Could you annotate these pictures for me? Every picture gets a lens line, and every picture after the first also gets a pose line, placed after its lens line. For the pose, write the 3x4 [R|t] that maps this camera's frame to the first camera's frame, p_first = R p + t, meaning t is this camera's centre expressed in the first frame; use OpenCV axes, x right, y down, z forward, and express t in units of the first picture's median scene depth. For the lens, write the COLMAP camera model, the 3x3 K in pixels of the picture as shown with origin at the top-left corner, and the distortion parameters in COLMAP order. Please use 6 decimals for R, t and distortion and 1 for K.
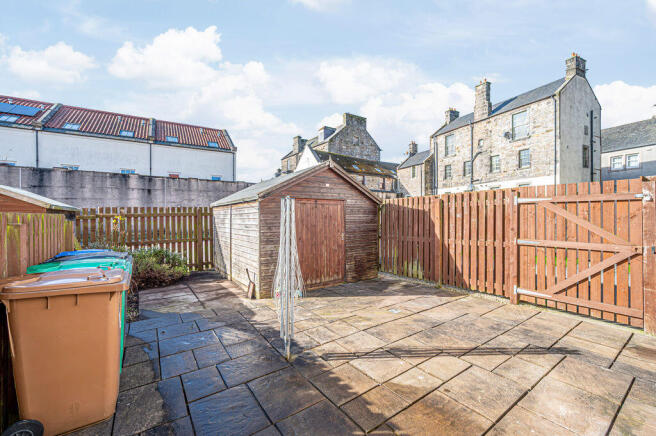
lens RADIAL K [[269.0, 0, 328.0], [0, 269.0, 218.0], [0, 0, 1]] dist [-0.002020, -0.000261]
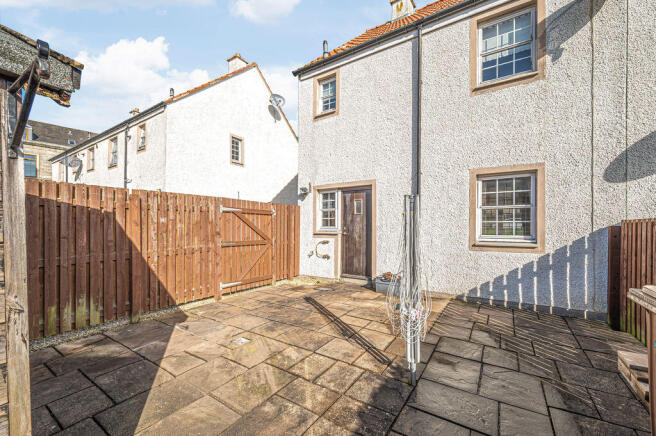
lens RADIAL K [[269.0, 0, 328.0], [0, 269.0, 218.0], [0, 0, 1]] dist [-0.002020, -0.000261]
pose [[-0.374359, 0.031738, 0.926740, -0.745615], [-0.002408, 0.999377, -0.035198, 0.020153], [-0.927281, -0.015409, -0.374050, 1.365459]]
